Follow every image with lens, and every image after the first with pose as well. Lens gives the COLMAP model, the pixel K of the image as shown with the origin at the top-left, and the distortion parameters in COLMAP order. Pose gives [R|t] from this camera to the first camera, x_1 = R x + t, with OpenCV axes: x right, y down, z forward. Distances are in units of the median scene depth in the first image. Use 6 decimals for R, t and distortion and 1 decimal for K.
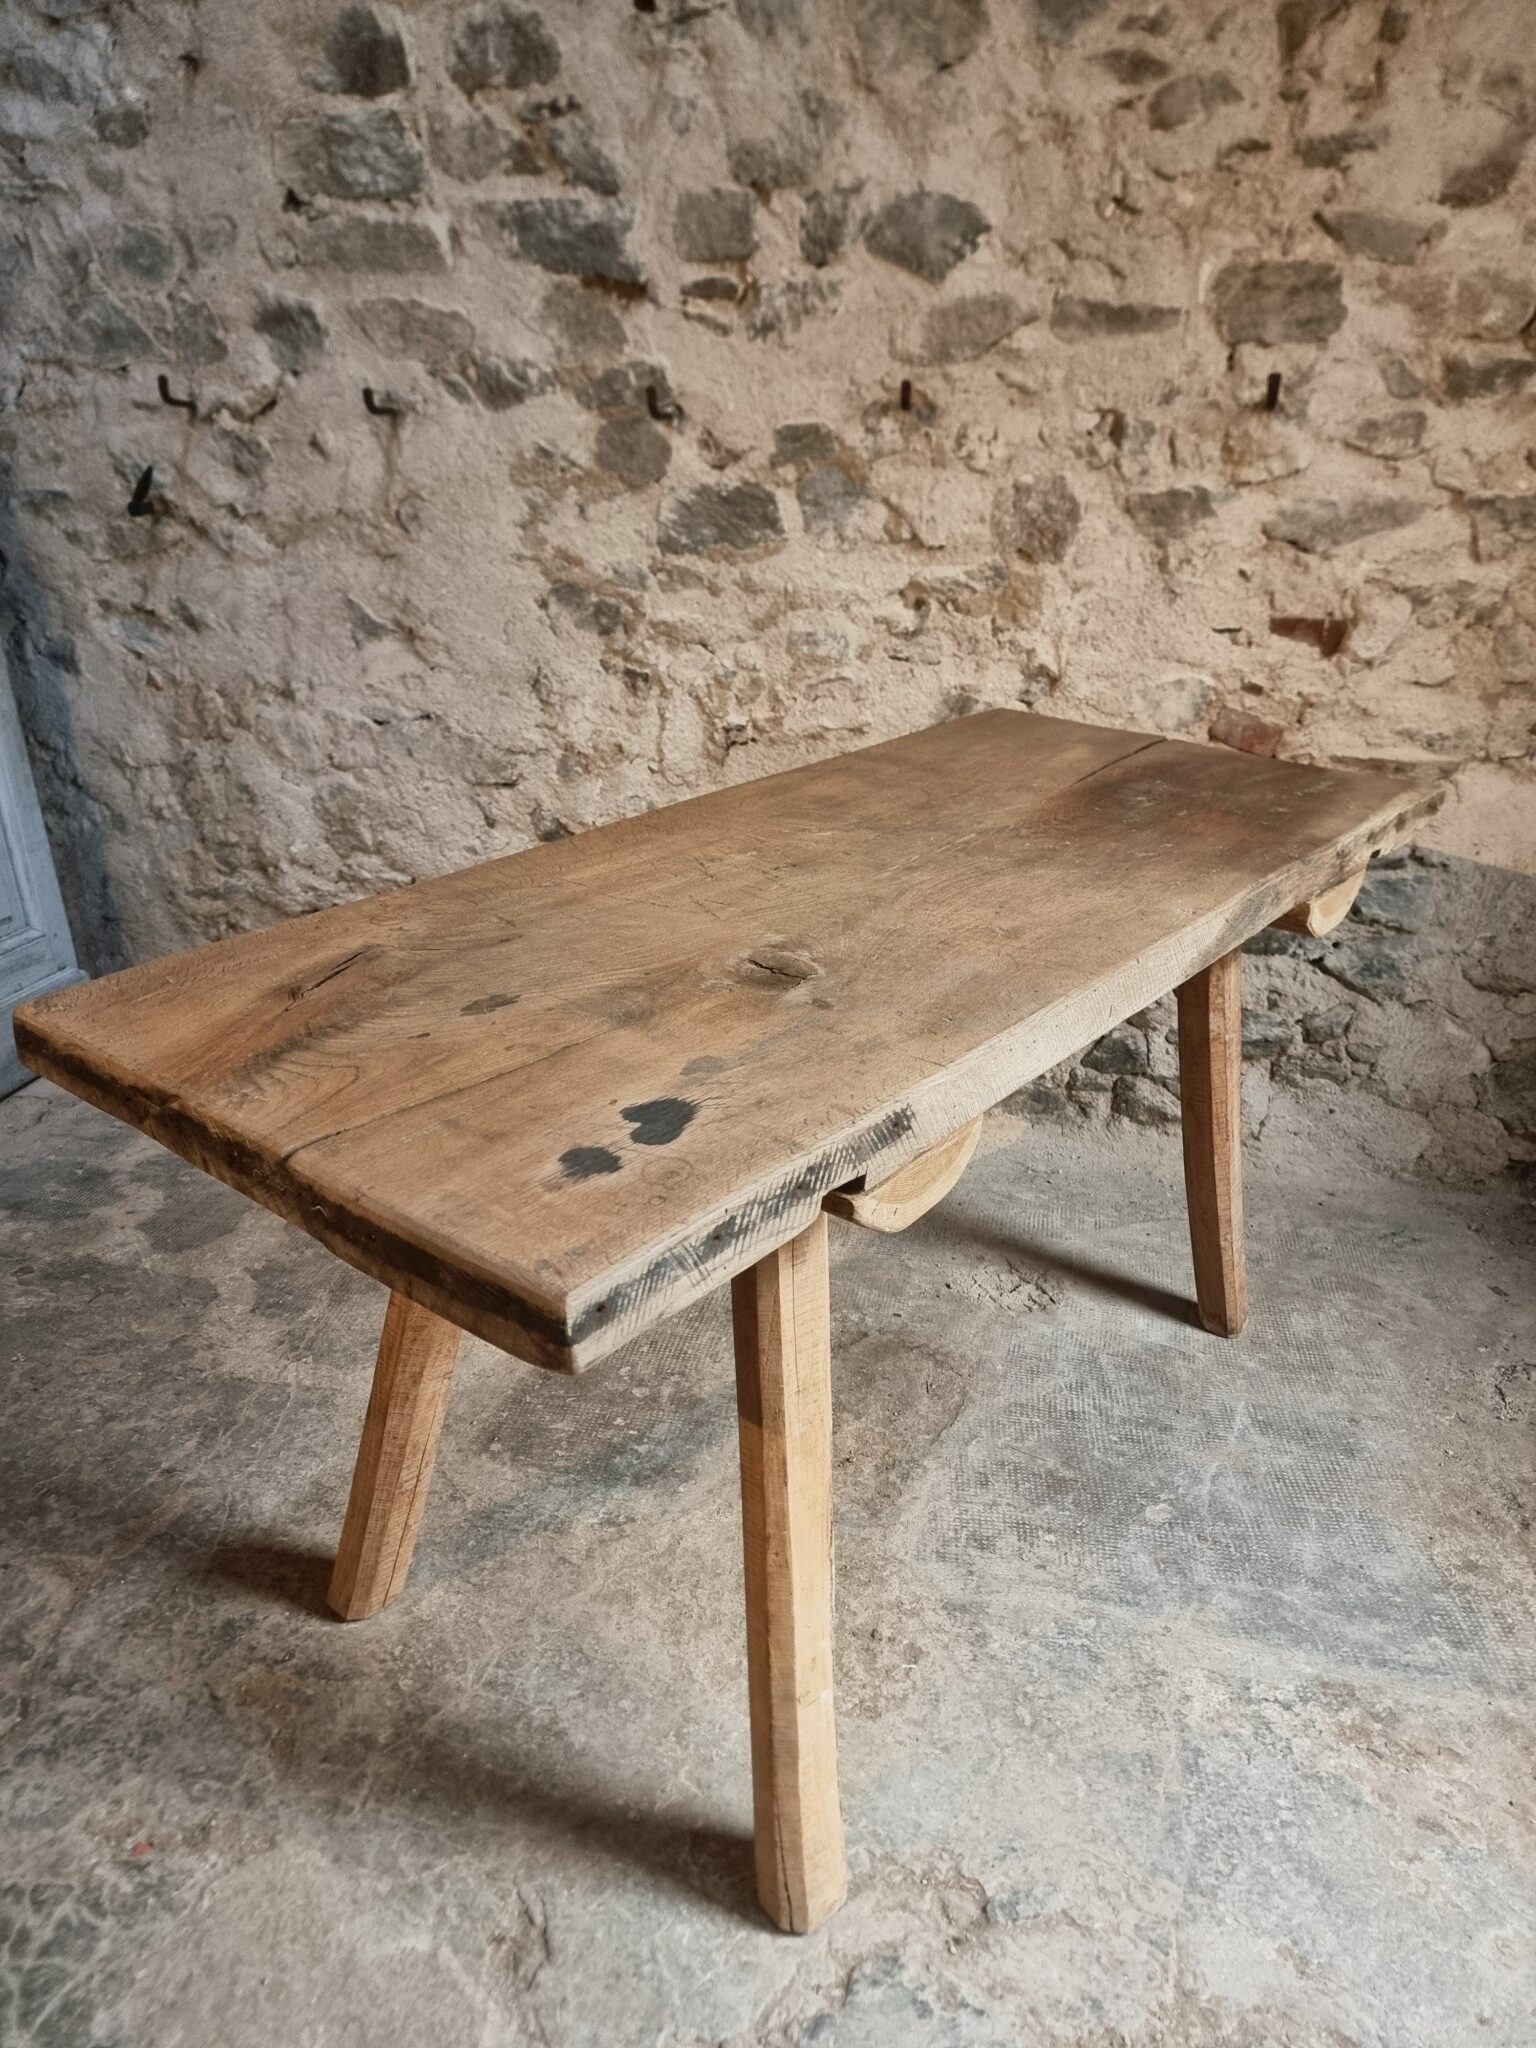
lens RADIAL K [[1441.3, 0, 758.4], [0, 1441.3, 1040.5], [0, 0, 1]] dist [0.061201, -0.060106]
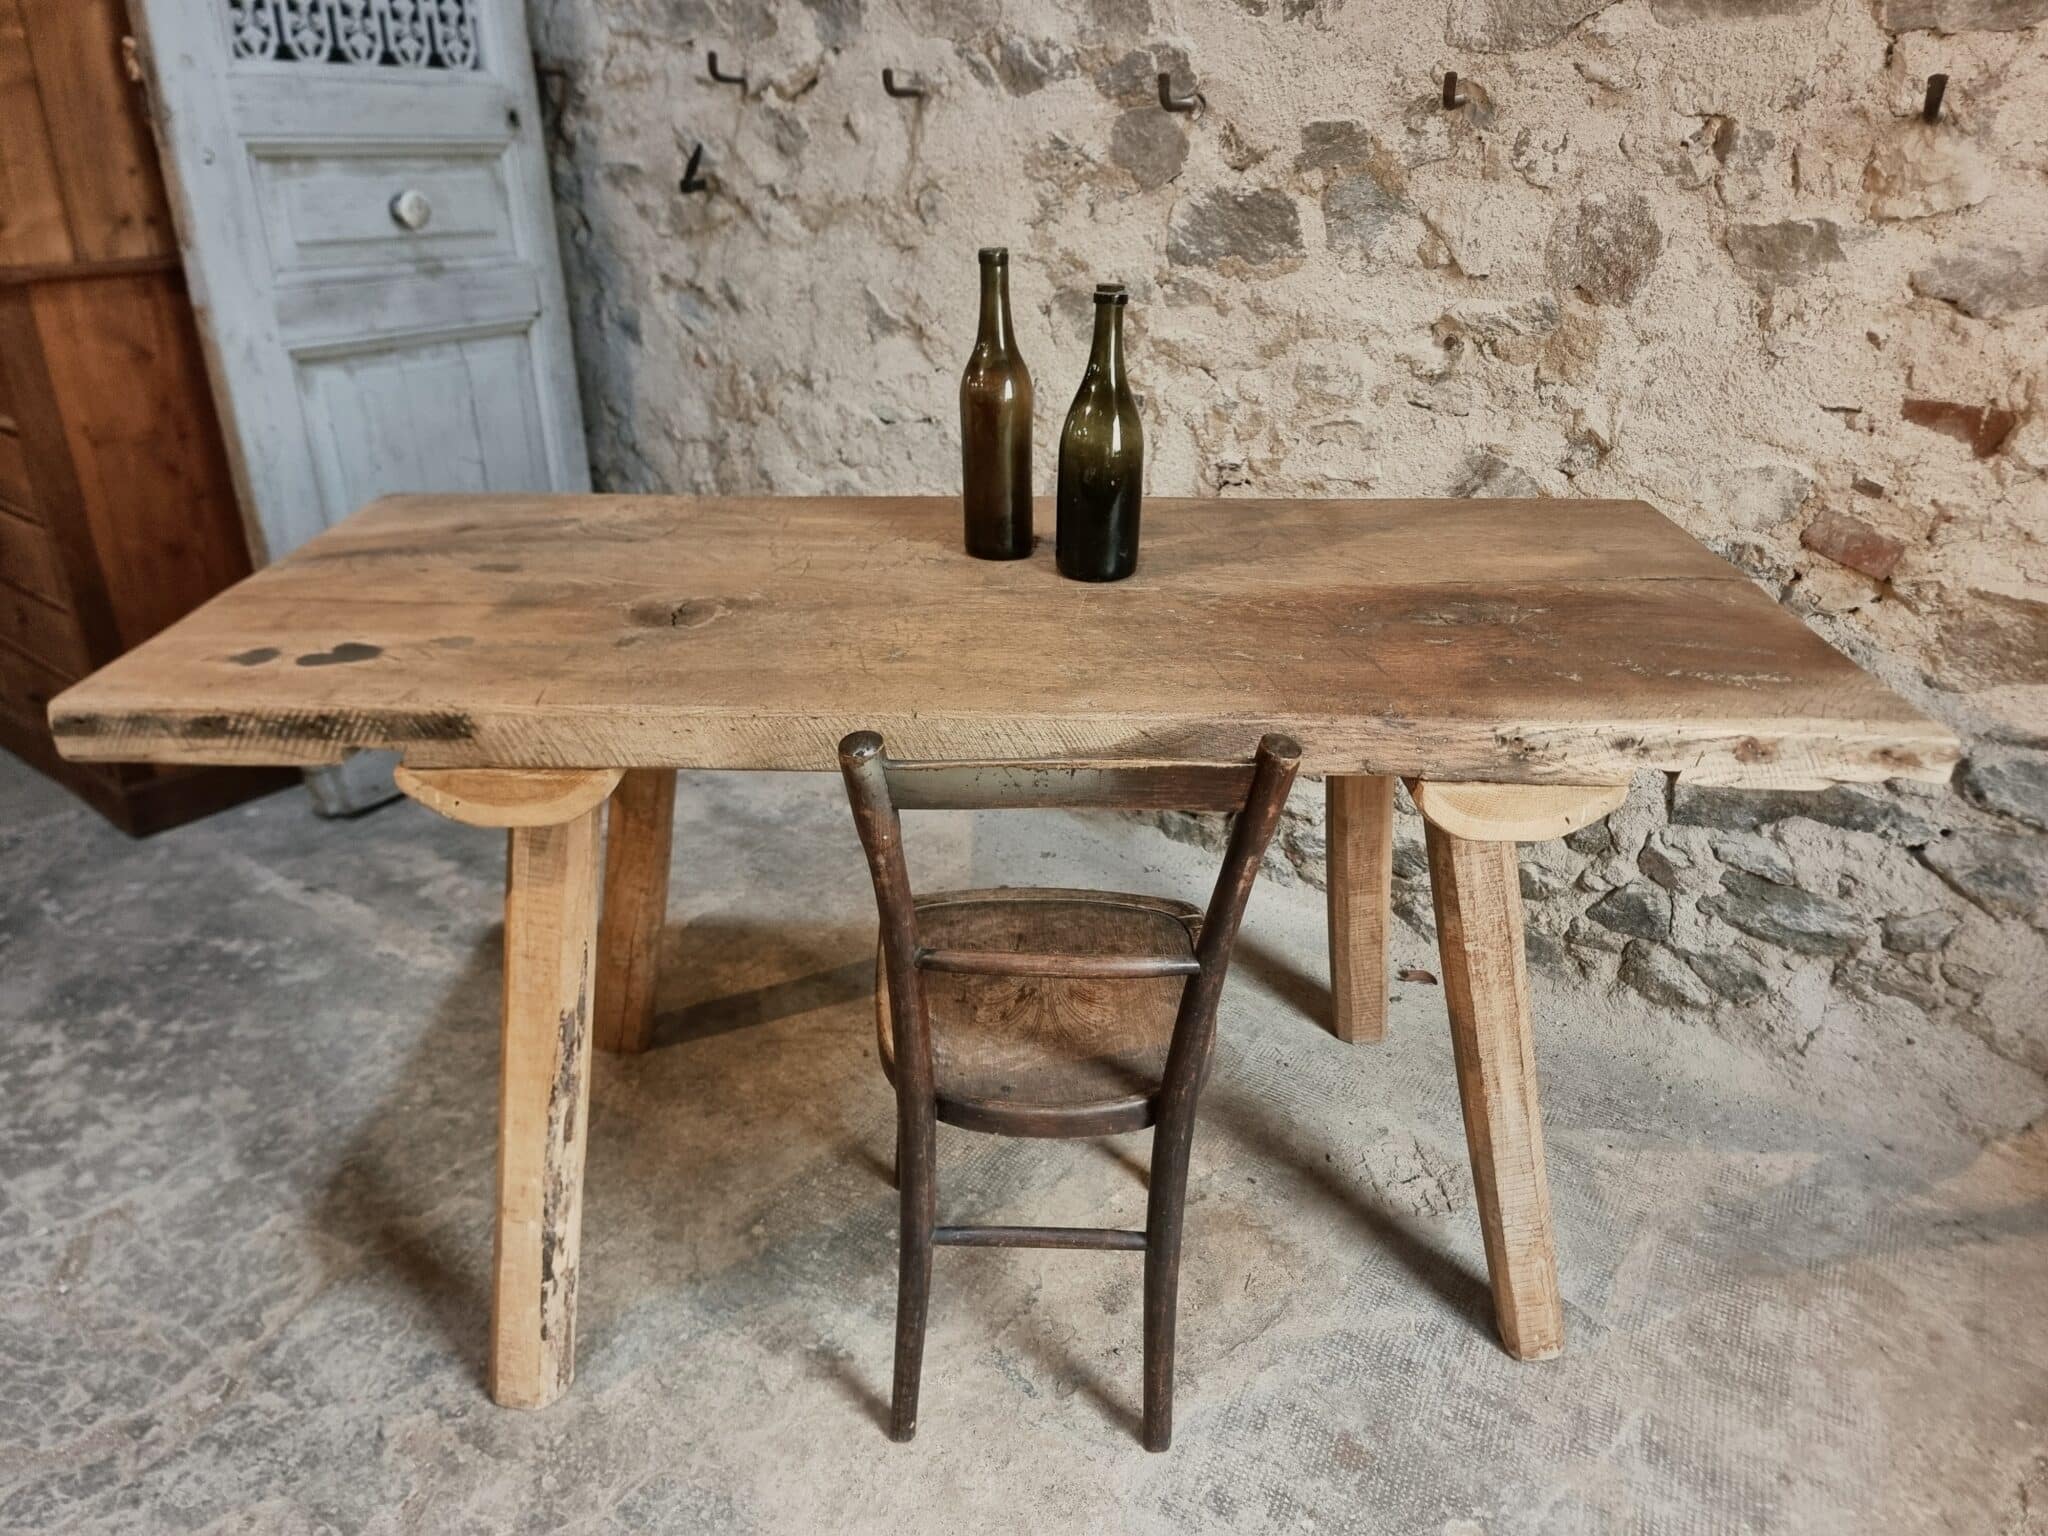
lens RADIAL K [[1441.3, 0, 1012.8], [0, 1441.3, 765.6], [0, 0, 1]] dist [0.061201, -0.060106]
pose [[0.942024, 0.159096, -0.295430, 0.160031], [-0.146863, 0.987130, 0.063297, -0.078077], [0.301698, -0.016240, 0.953265, 0.126548]]
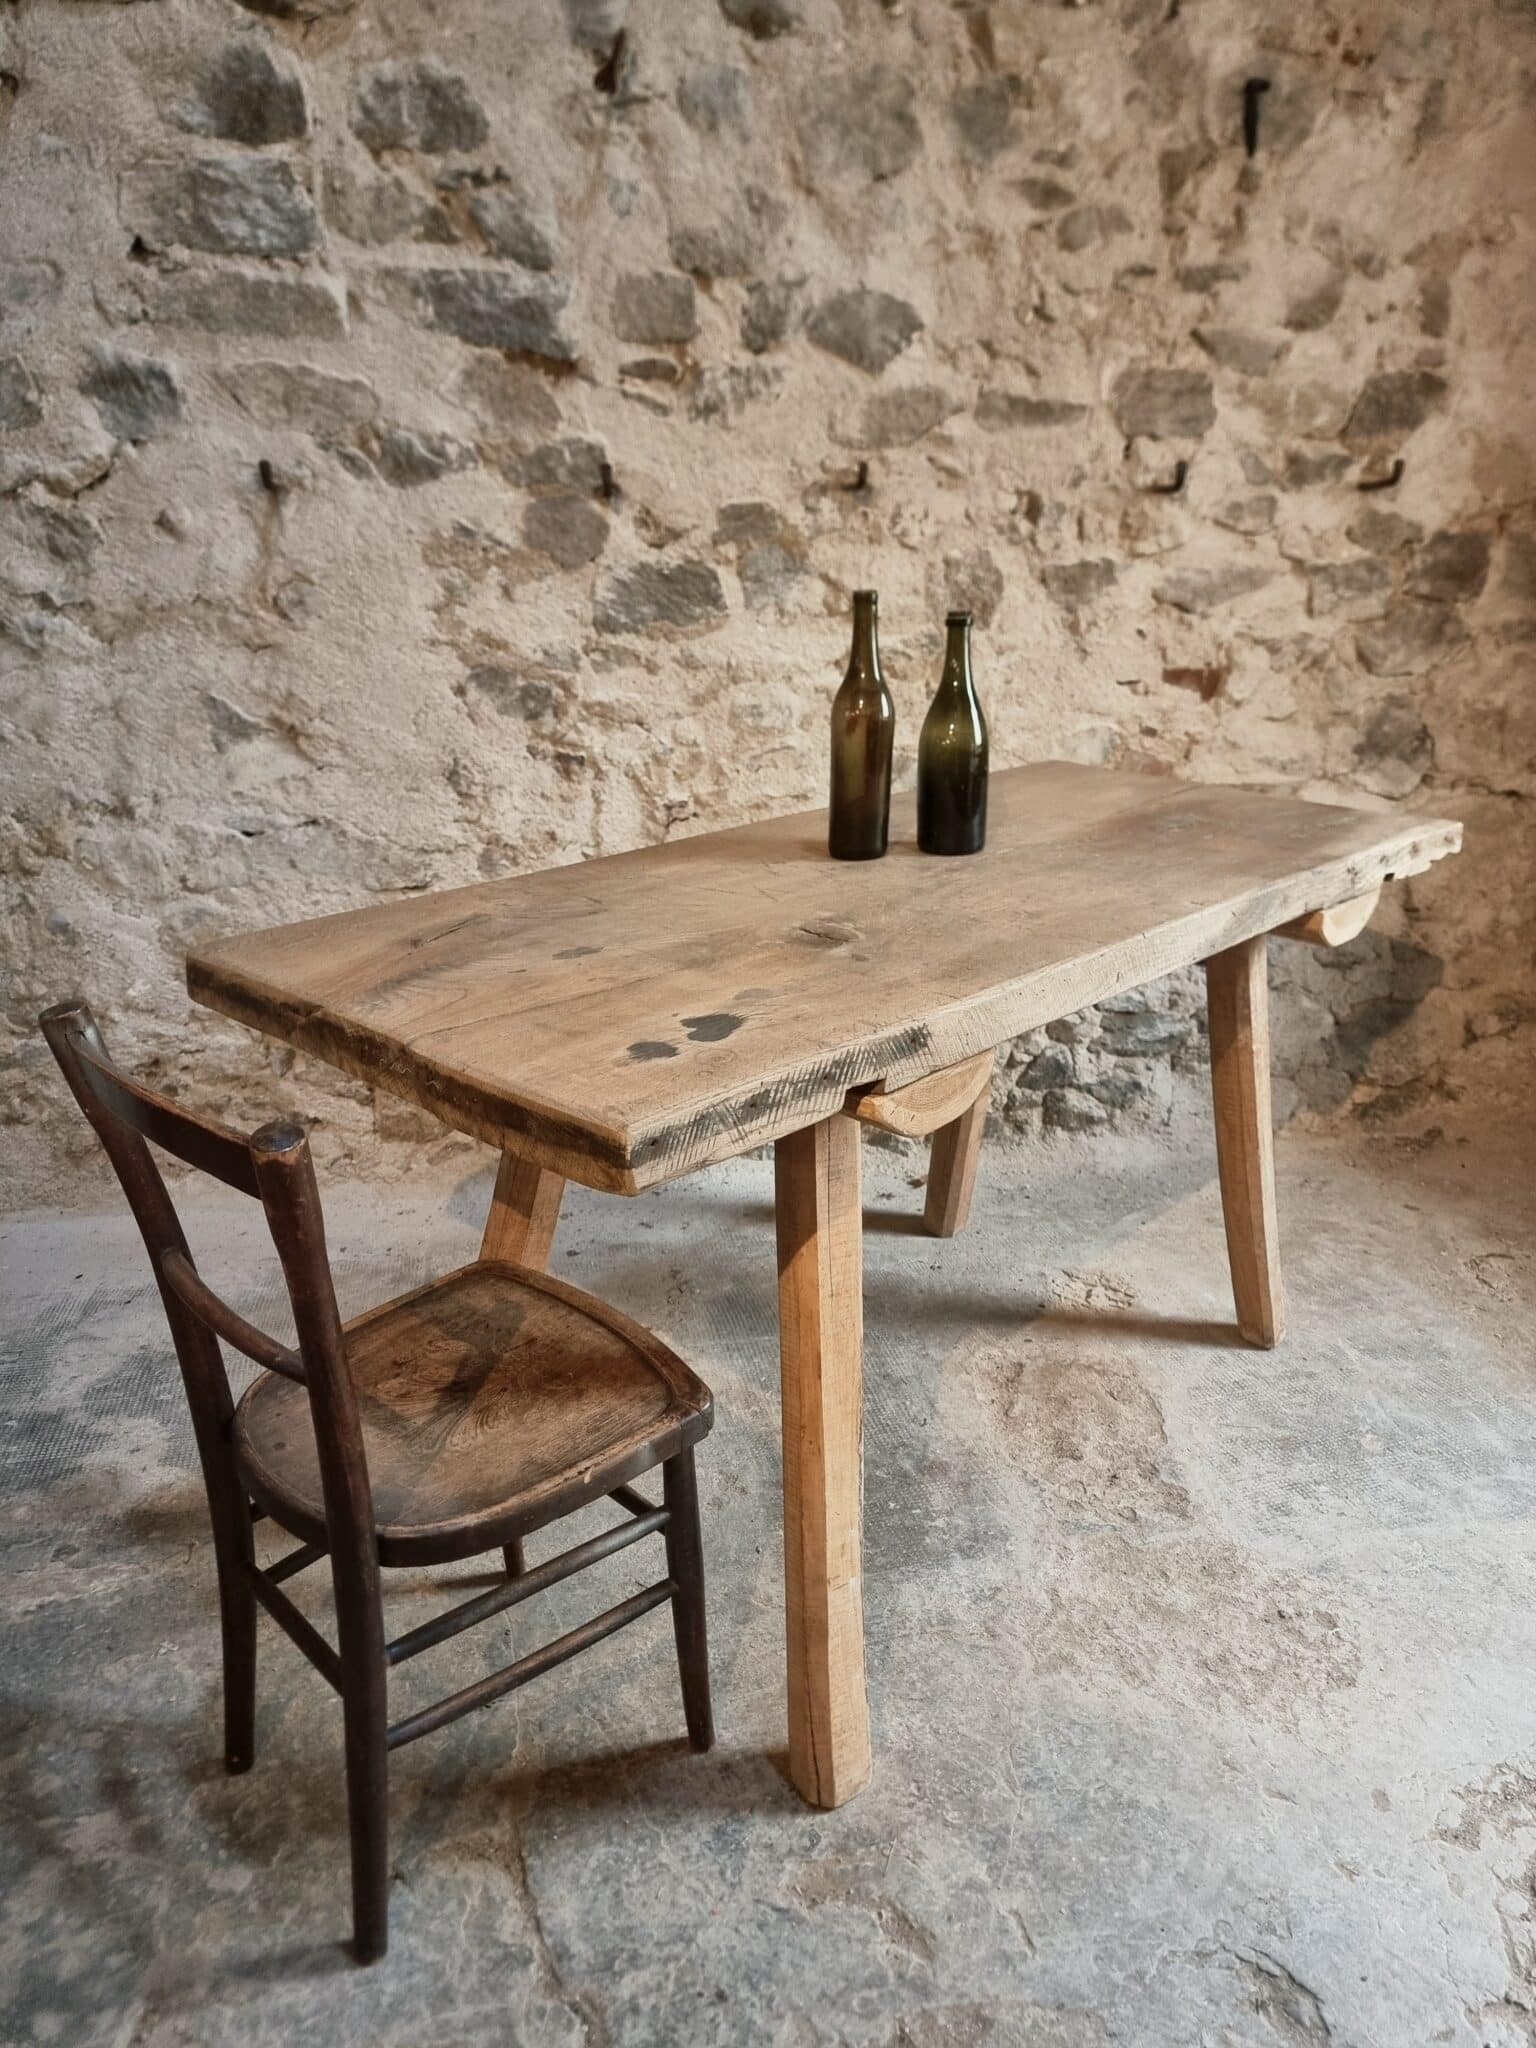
lens RADIAL K [[1441.3, 0, 751.5], [0, 1441.3, 1037.7], [0, 0, 1]] dist [0.061201, -0.060106]
pose [[0.897011, -0.145884, 0.417240, -0.434369], [0.171169, 0.984959, -0.023609, -0.029714], [-0.407520, 0.092596, 0.908490, 0.106518]]
